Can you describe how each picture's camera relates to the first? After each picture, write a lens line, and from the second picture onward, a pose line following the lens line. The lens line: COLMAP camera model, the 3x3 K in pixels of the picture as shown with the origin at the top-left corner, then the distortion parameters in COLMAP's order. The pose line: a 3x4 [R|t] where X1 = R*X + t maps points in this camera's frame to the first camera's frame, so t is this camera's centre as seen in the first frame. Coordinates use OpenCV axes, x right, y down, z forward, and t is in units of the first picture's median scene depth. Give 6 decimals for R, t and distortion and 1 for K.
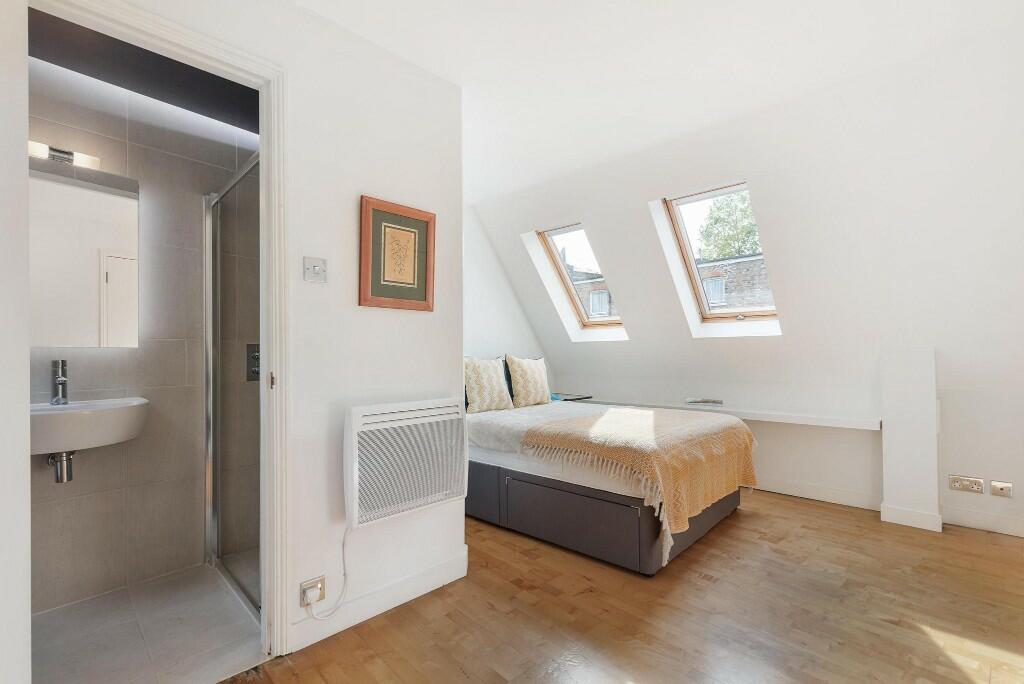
lens RADIAL K [[474.8, 0, 514.5], [0, 474.8, 351.5], [0, 0, 1]] dist [0.006068, -0.000612]
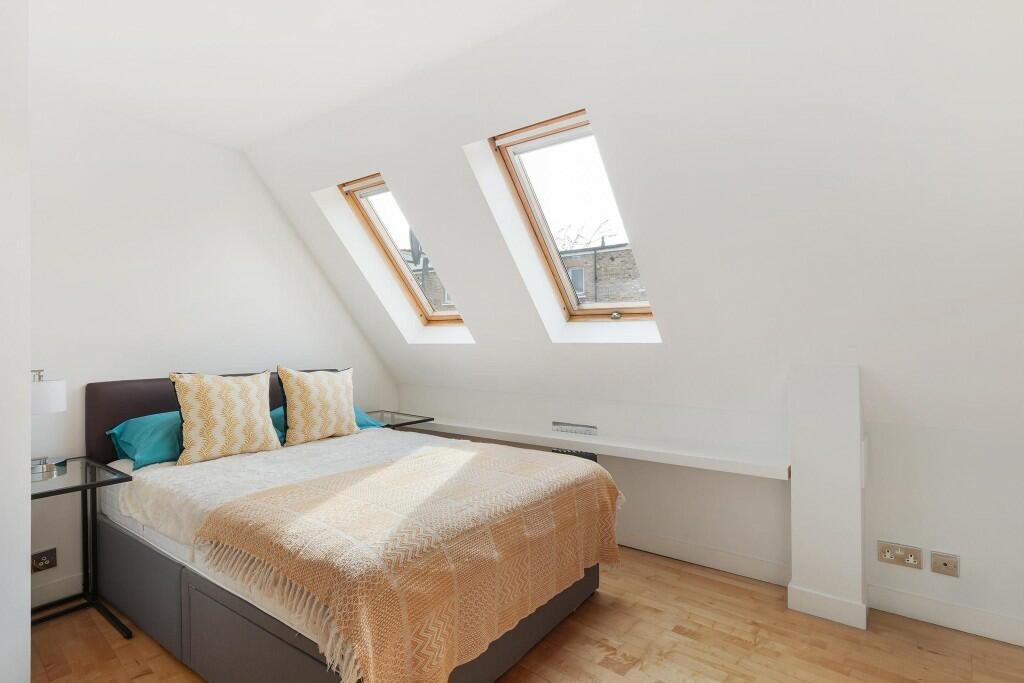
lens RADIAL K [[507.4, 0, 506.1], [0, 507.4, 336.2], [0, 0, 1]] dist [-0.000222, 0.000538]
pose [[0.996598, 0.005937, 0.082199, 0.282376], [-0.006189, 0.999977, 0.002811, -0.047368], [-0.082181, -0.003310, 0.996612, 0.279944]]
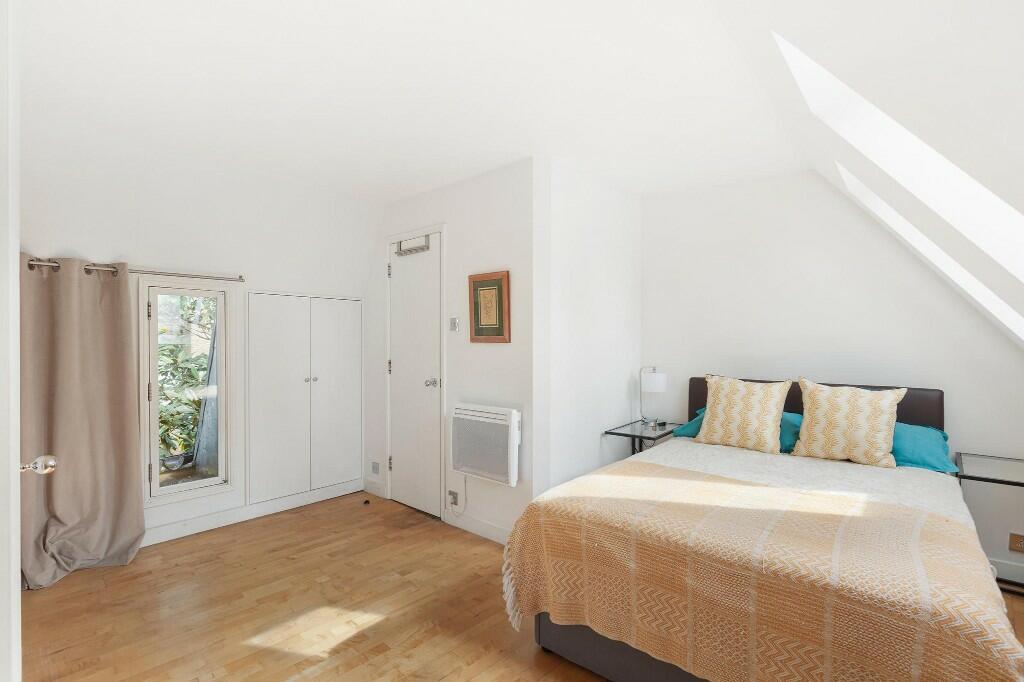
lens RADIAL K [[499.2, 0, 507.0], [0, 499.2, 345.8], [0, 0, 1]] dist [-0.003092, 0.000117]
pose [[0.008763, 0.019321, -0.999775, 0.815222], [0.011251, 0.999748, 0.019419, -0.067892], [0.999898, -0.011418, 0.008543, 0.642941]]
